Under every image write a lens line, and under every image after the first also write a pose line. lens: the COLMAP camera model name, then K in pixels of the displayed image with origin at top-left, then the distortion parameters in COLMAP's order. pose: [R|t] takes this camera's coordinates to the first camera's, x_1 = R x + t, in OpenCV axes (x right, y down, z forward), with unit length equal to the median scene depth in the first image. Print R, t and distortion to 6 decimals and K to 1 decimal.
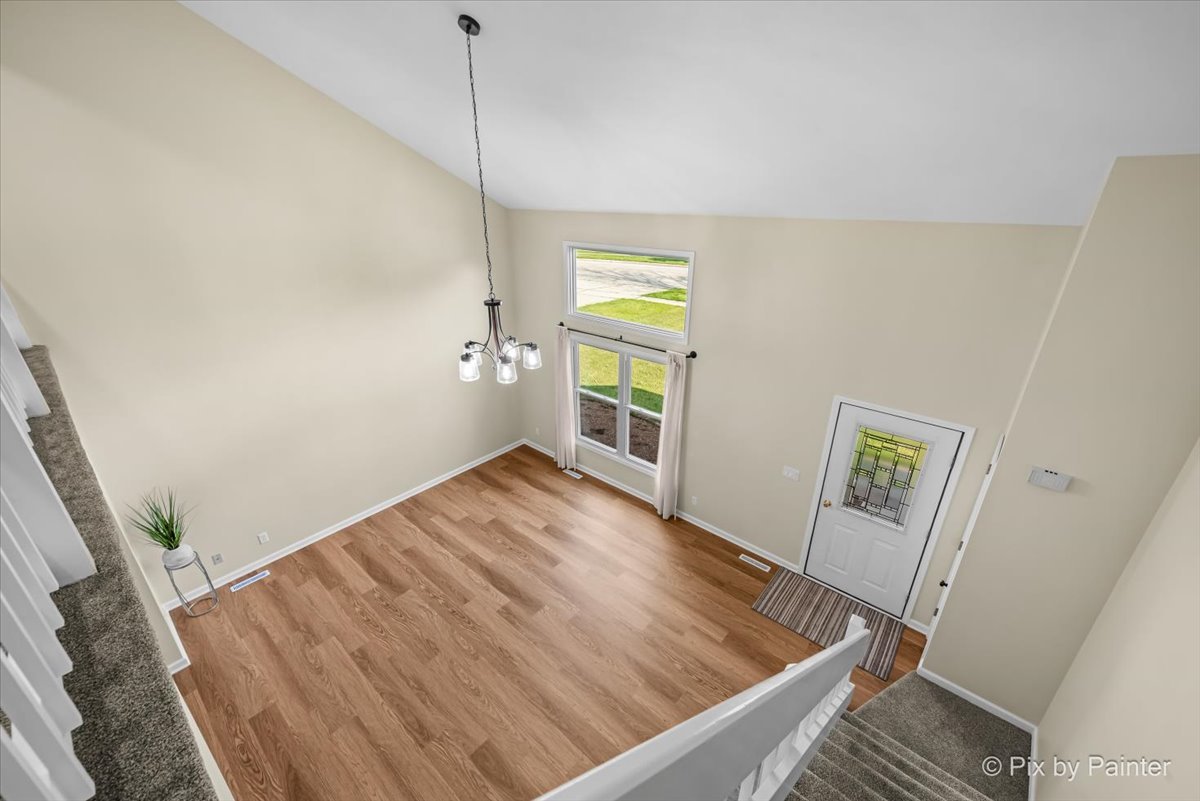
lens RADIAL K [[475.8, 0, 602.4], [0, 475.8, 399.5], [0, 0, 1]] dist [0.009486, -0.001206]
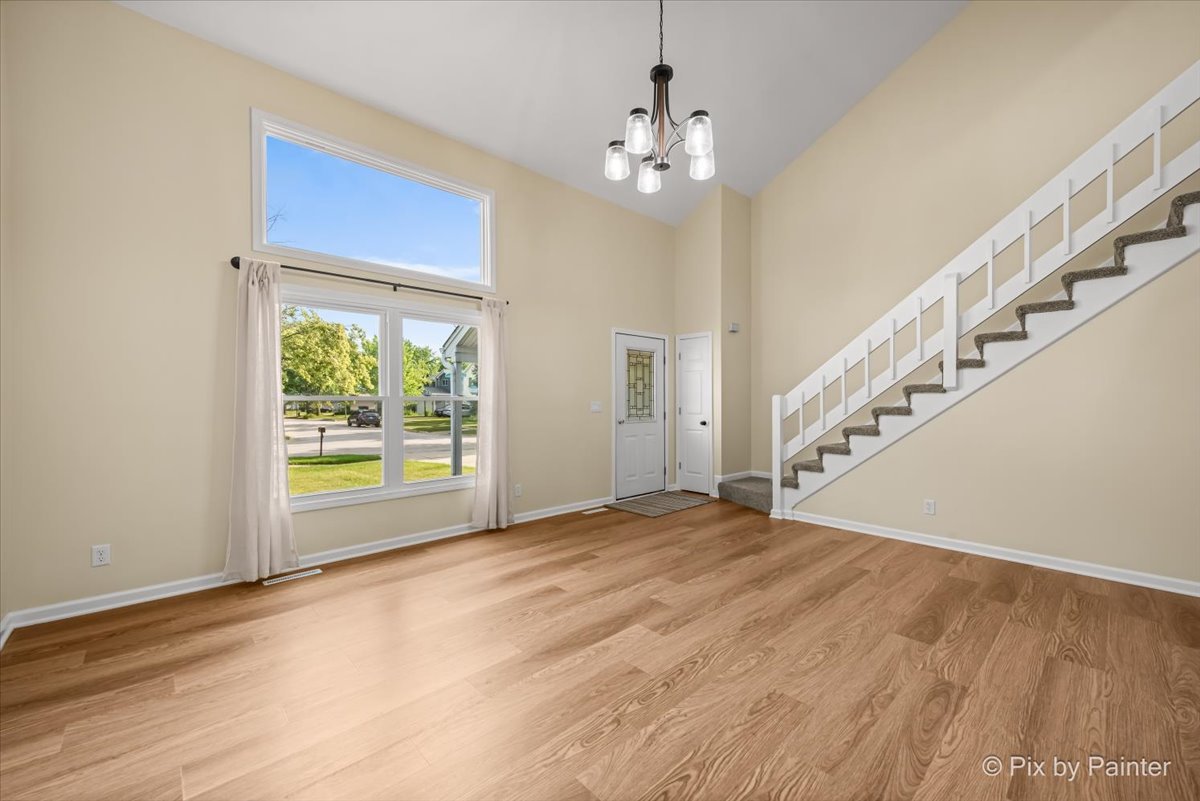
lens RADIAL K [[475.8, 0, 595.5], [0, 475.8, 404.4], [0, 0, 1]] dist [0.009486, -0.001206]
pose [[0.121791, -0.009749, 0.992508, -0.809476], [0.389499, 0.920211, -0.038757, 0.217866], [-0.912939, 0.391301, 0.115871, 0.981522]]
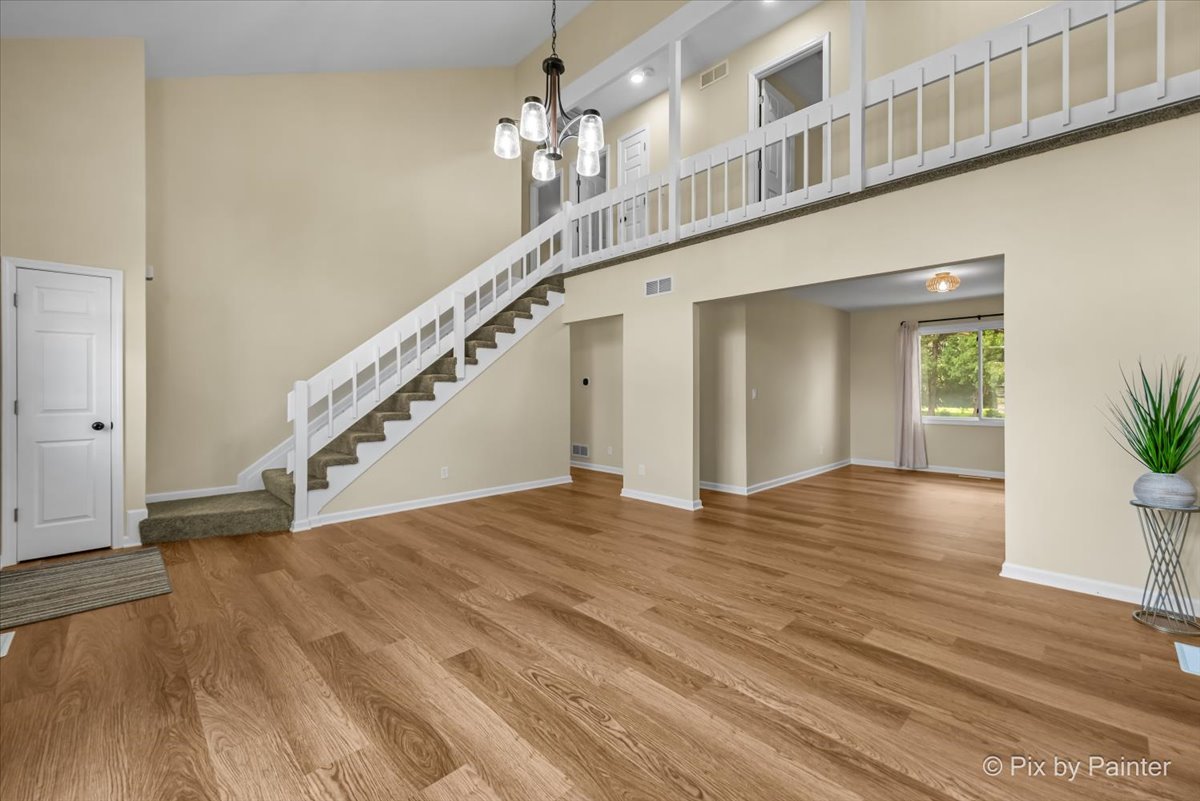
lens RADIAL K [[498.3, 0, 611.3], [0, 498.3, 386.3], [0, 0, 1]] dist [0.014322, -0.001397]
pose [[-0.997120, 0.000904, 0.075840, -0.311440], [0.030108, 0.922486, 0.384854, -0.028866], [-0.069614, 0.386029, -0.919856, 1.577524]]
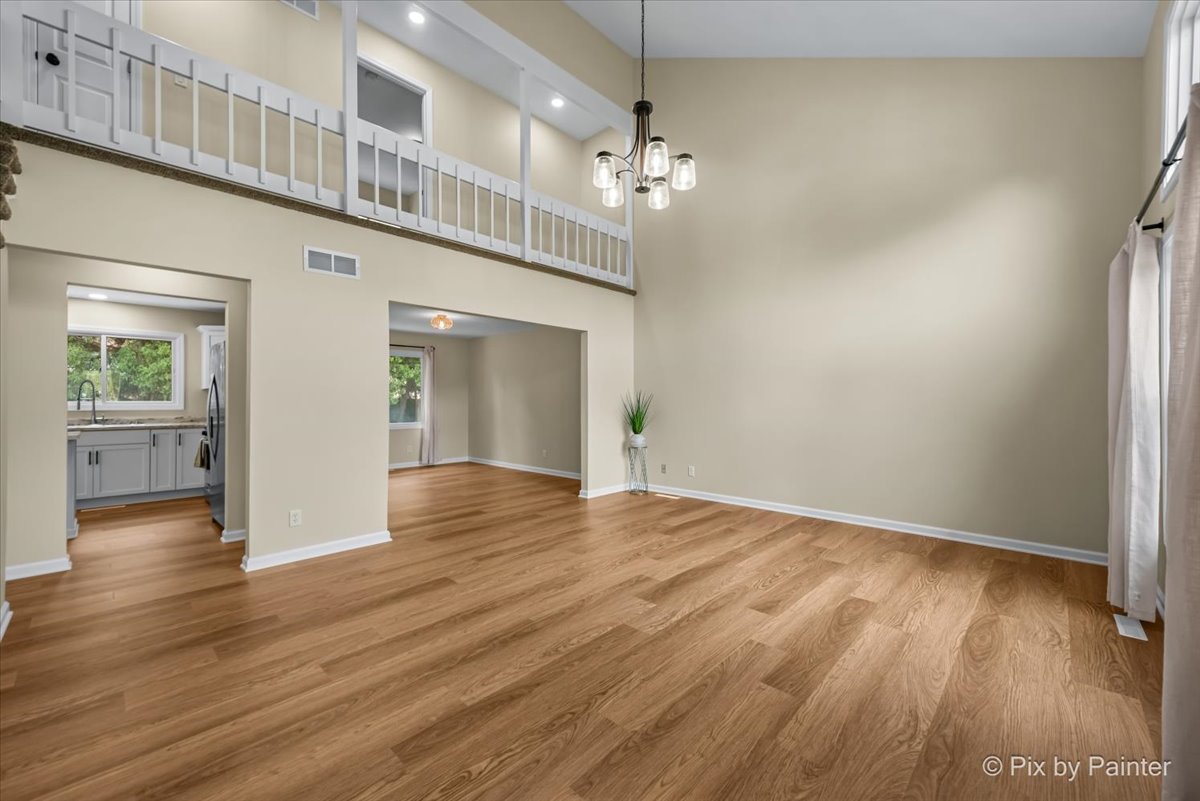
lens RADIAL K [[475.8, 0, 606.9], [0, 475.8, 401.8], [0, 0, 1]] dist [0.009486, -0.001206]
pose [[-0.036123, 0.001122, -0.999347, 0.508552], [-0.388416, 0.921361, 0.015074, 0.240150], [0.920776, 0.388706, -0.032847, 0.951045]]
